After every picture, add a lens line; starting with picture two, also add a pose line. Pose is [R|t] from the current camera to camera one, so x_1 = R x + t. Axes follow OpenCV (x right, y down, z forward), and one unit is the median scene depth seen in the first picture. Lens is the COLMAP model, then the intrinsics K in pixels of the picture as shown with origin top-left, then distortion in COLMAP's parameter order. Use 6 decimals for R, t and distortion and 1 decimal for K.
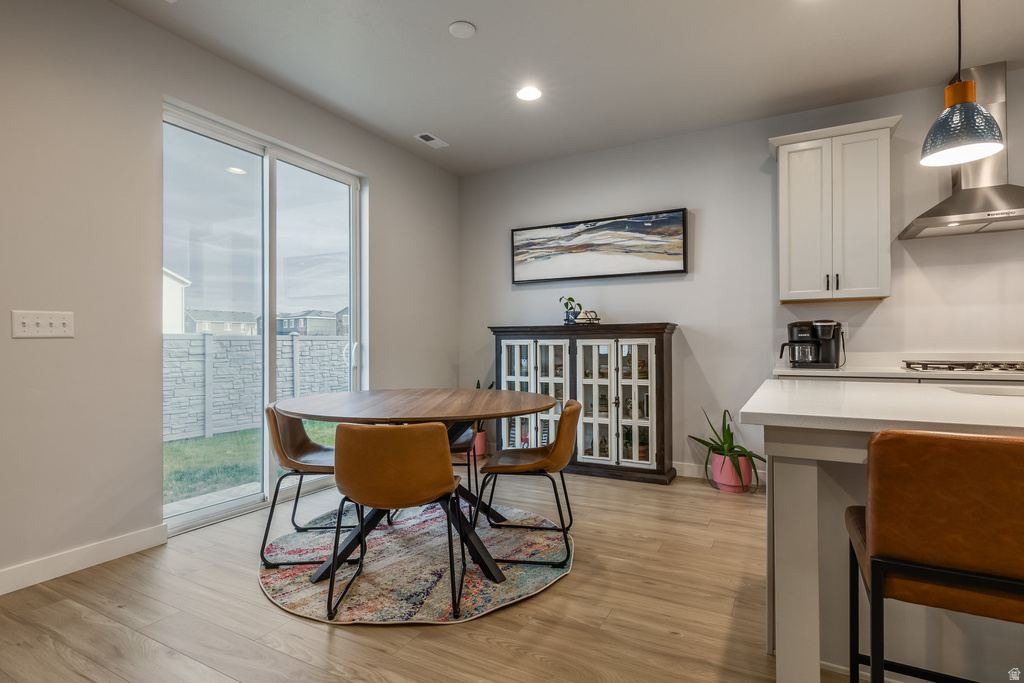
lens RADIAL K [[497.8, 0, 505.5], [0, 497.8, 339.0], [0, 0, 1]] dist [0.018330, 0.000226]
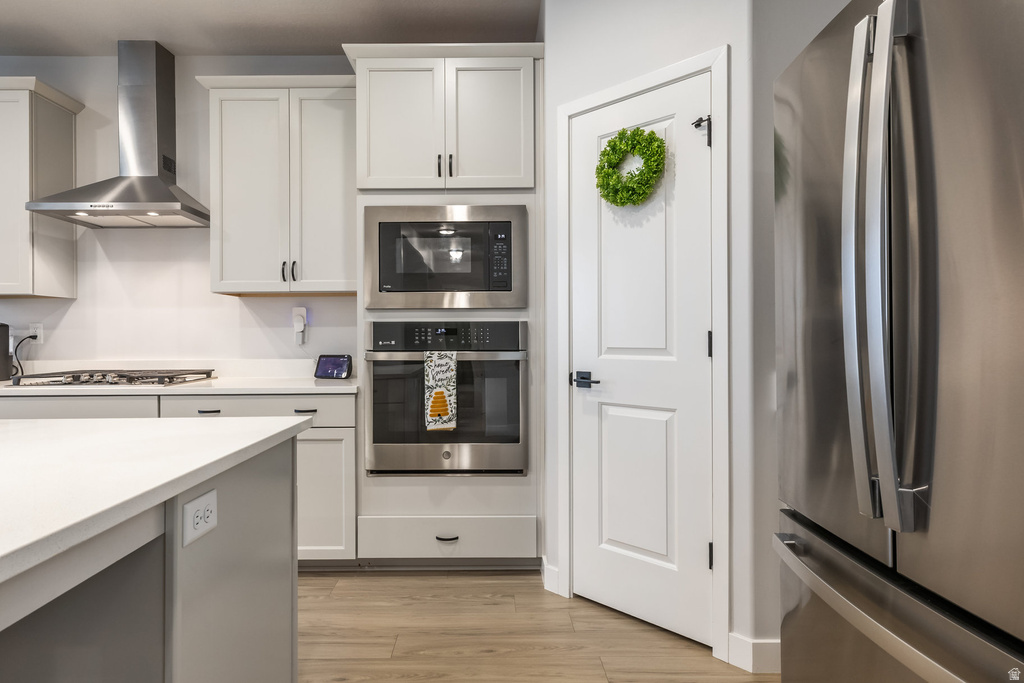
lens RADIAL K [[566.1, 0, 472.7], [0, 566.1, 333.7], [0, 0, 1]] dist [0.002013, 0.002678]
pose [[0.889798, -0.000580, 0.456354, 0.903768], [-0.002327, 0.999980, 0.005807, -0.024674], [-0.456348, -0.006229, 0.889780, -0.149361]]
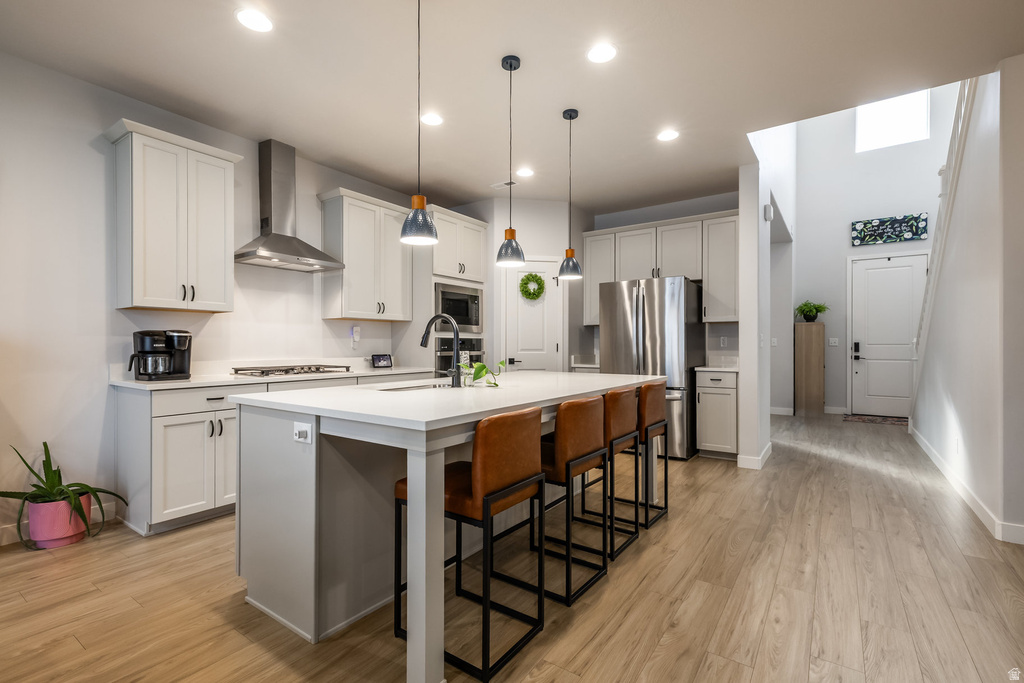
lens RADIAL K [[490.1, 0, 510.2], [0, 490.1, 345.8], [0, 0, 1]] dist [0.018750, -0.001377]
pose [[0.110955, -0.000327, 0.993825, -0.252189], [-0.013470, 0.999908, 0.001833, -0.017272], [-0.993734, -0.013590, 0.110941, 0.230855]]
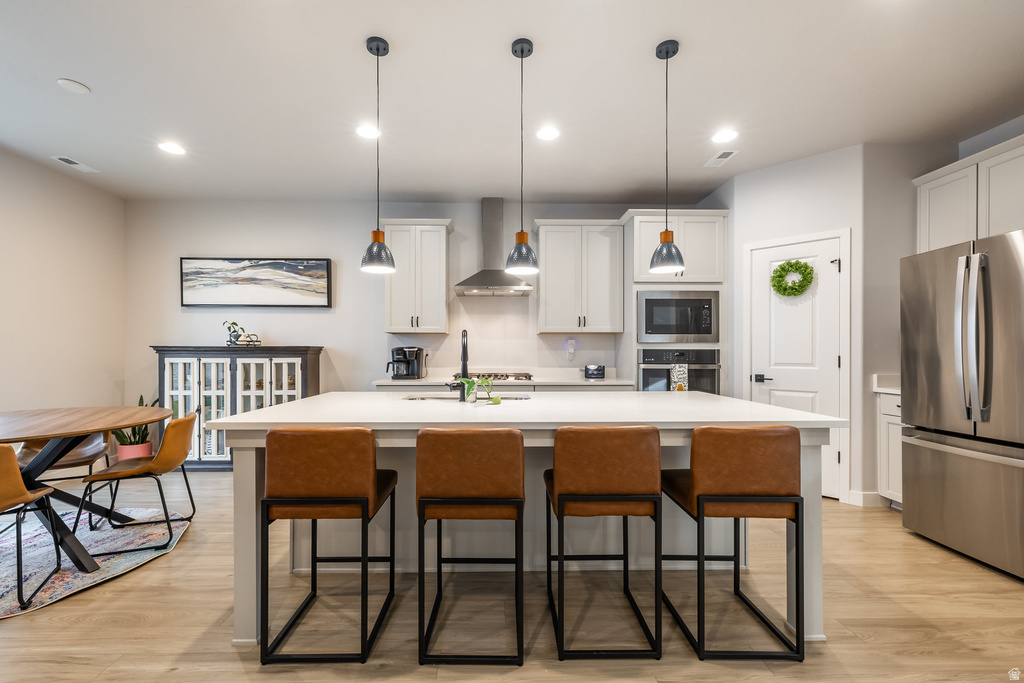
lens RADIAL K [[433.1, 0, 485.6], [0, 433.1, 349.5], [0, 0, 1]] dist [0.006873, 0.000108]
pose [[0.881316, 0.005369, 0.472496, 0.213615], [-0.008881, 0.999947, 0.005202, -0.036998], [-0.472443, -0.008780, 0.881317, -0.234259]]
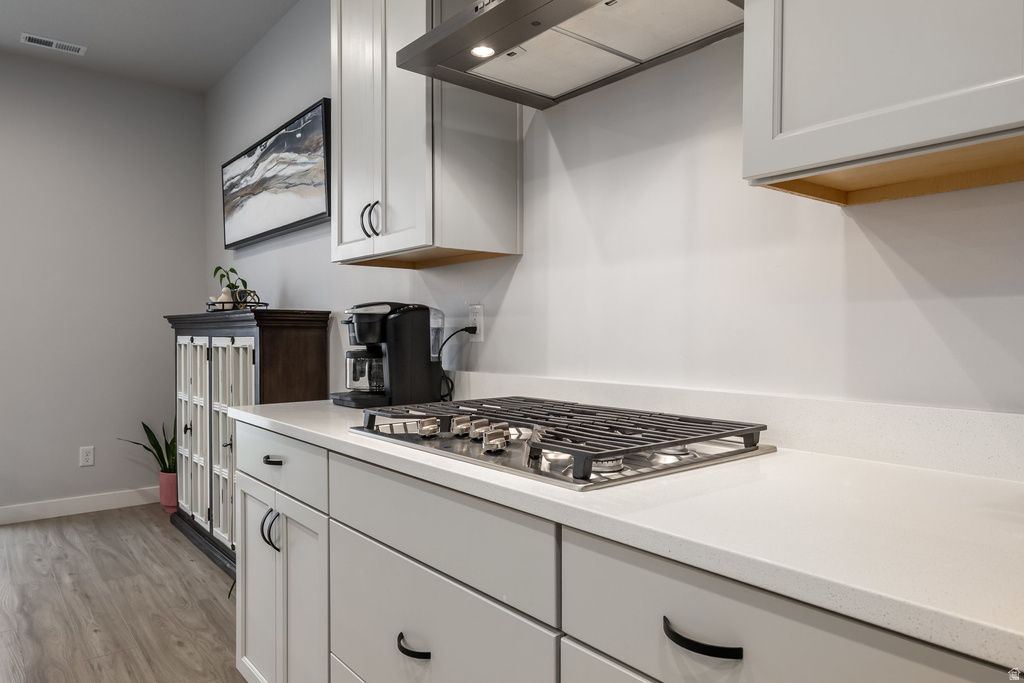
lens RADIAL K [[665.5, 0, 516.5], [0, 665.5, 339.6], [0, 0, 1]] dist [0.009179, -0.000495]
pose [[0.920622, 0.009232, -0.390347, 0.966133], [-0.001704, 0.999806, 0.019628, -0.014803], [0.390452, -0.017405, 0.920459, 0.467850]]
